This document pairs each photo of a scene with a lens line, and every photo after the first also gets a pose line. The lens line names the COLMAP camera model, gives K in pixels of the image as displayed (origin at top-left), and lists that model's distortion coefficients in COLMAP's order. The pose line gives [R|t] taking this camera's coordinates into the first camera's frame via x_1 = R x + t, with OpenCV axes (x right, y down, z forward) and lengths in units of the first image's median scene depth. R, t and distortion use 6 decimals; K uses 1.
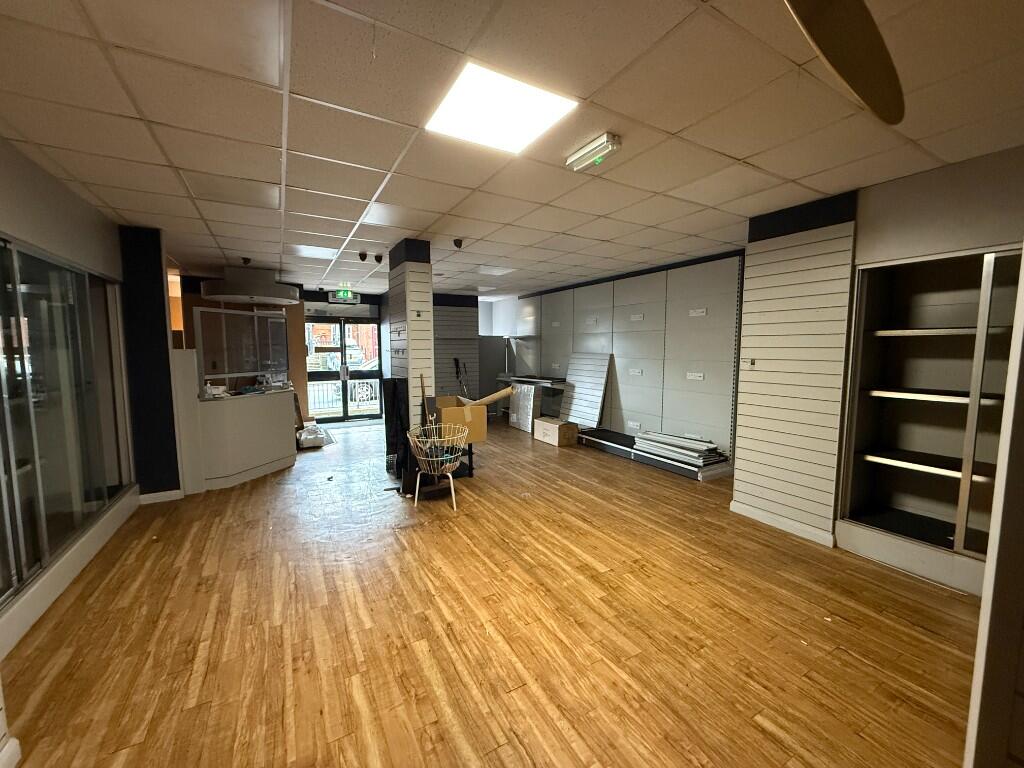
lens RADIAL K [[411.8, 0, 508.7], [0, 411.8, 386.9], [0, 0, 1]] dist [-0.000089, -0.000009]
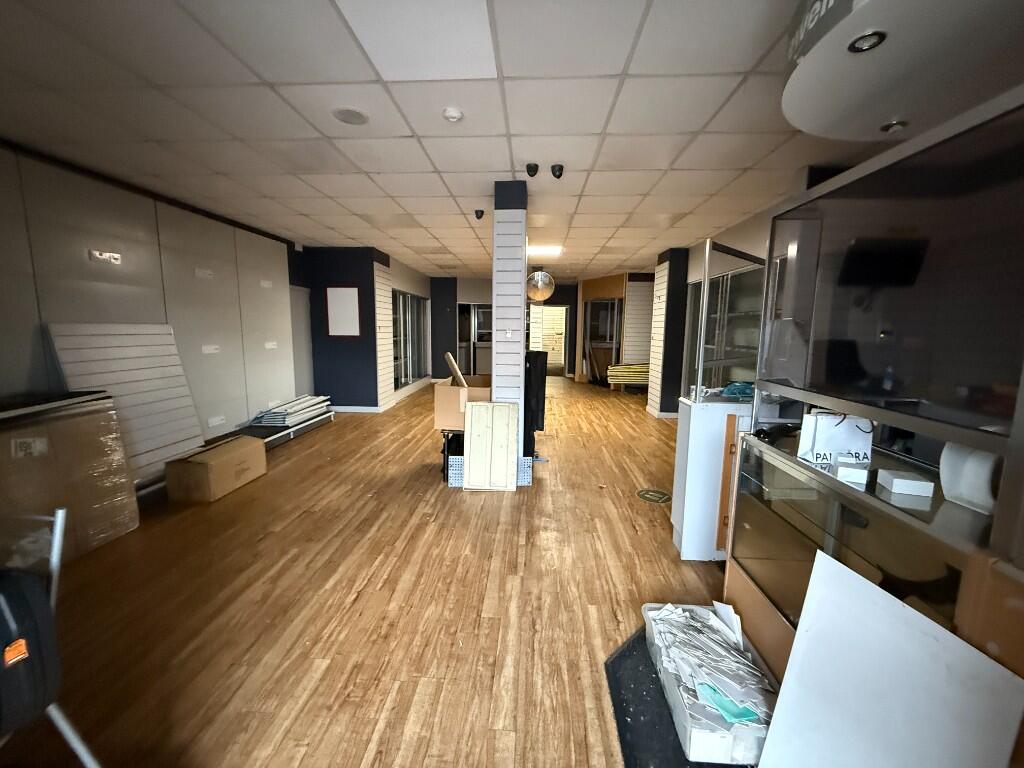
lens RADIAL K [[411.8, 0, 509.5], [0, 411.8, 381.8], [0, 0, 1]] dist [-0.000089, -0.000009]
pose [[-0.843337, -0.088495, 0.530048, -0.643087], [0.029519, 0.977230, 0.210121, -0.144065], [-0.536573, 0.192849, -0.821522, 1.561732]]
